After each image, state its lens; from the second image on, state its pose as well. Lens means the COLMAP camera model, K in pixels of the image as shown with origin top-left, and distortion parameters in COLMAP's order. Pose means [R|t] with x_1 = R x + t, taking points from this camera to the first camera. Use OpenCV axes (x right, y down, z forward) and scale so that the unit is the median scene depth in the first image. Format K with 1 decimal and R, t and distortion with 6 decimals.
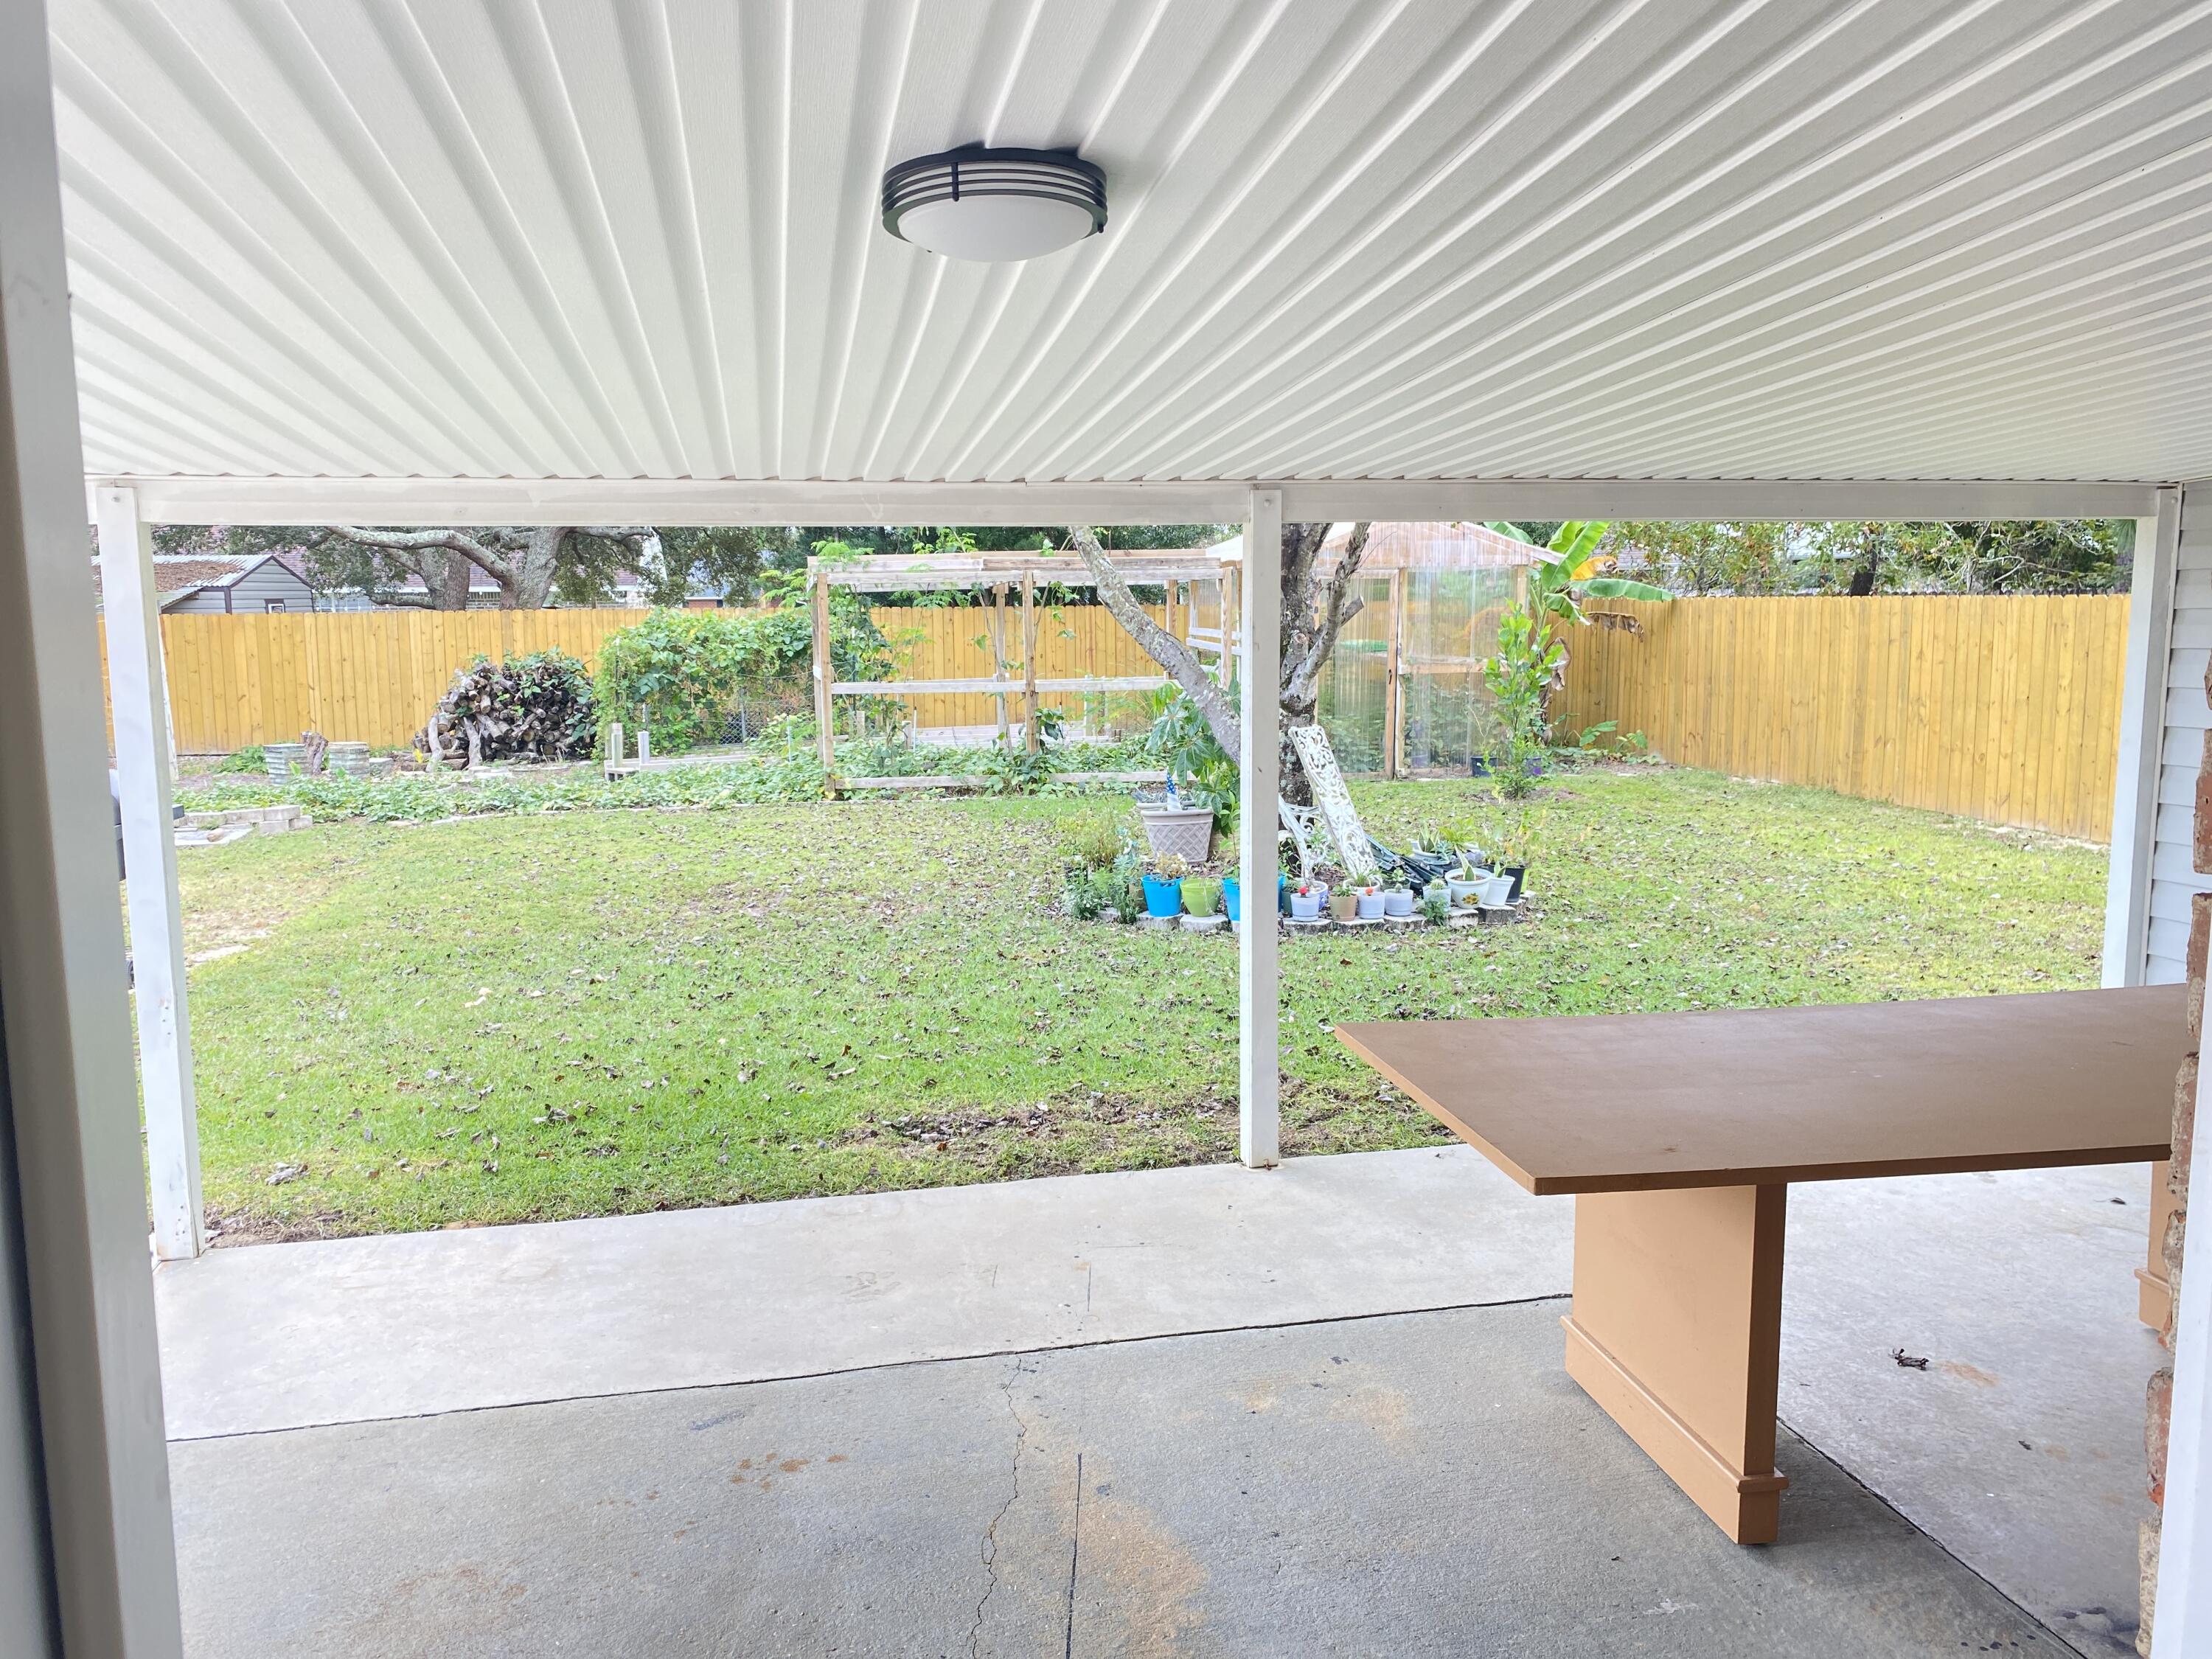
lens RADIAL K [[1671.5, 0, 1113.3], [0, 1671.5, 835.7], [0, 0, 1]] dist [0.029472, -0.026216]
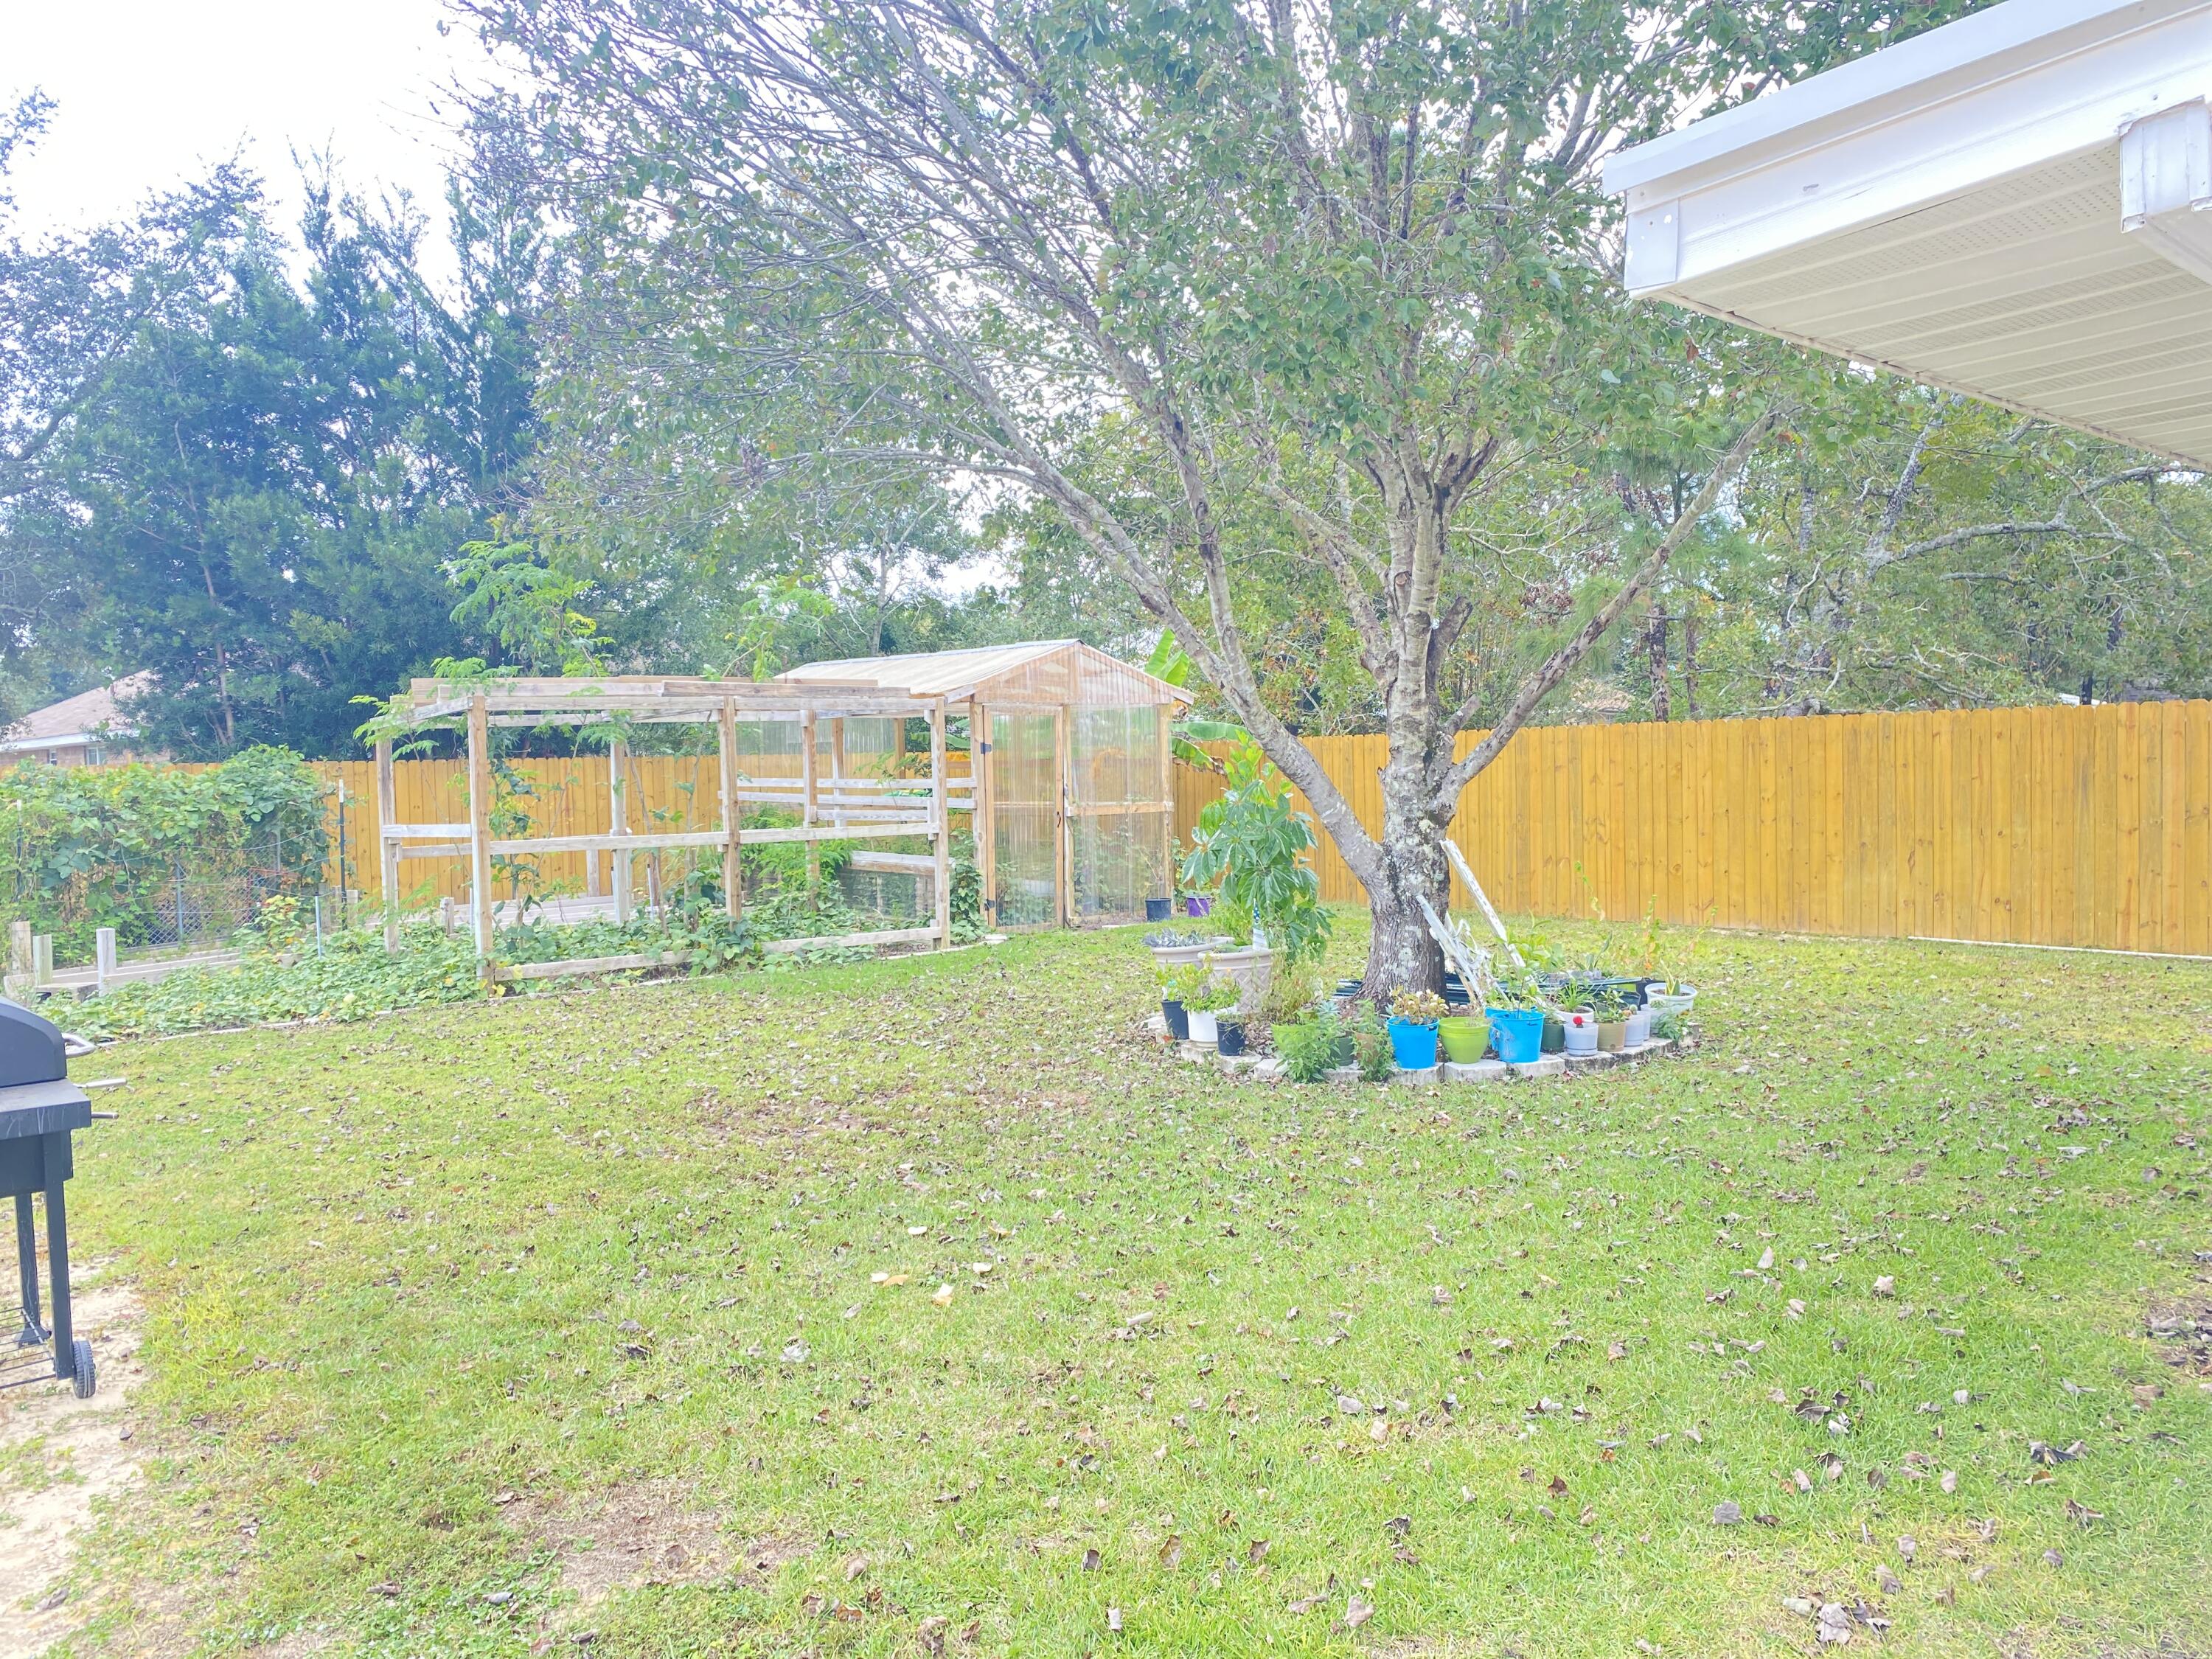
lens RADIAL K [[1671.5, 0, 1090.5], [0, 1671.5, 831.6], [0, 0, 1]] dist [0.029472, -0.026216]
pose [[0.869588, -0.029952, 0.492868, -0.307097], [0.084563, 0.992446, -0.088885, -0.004737], [-0.486483, 0.118972, 0.865552, 0.209542]]
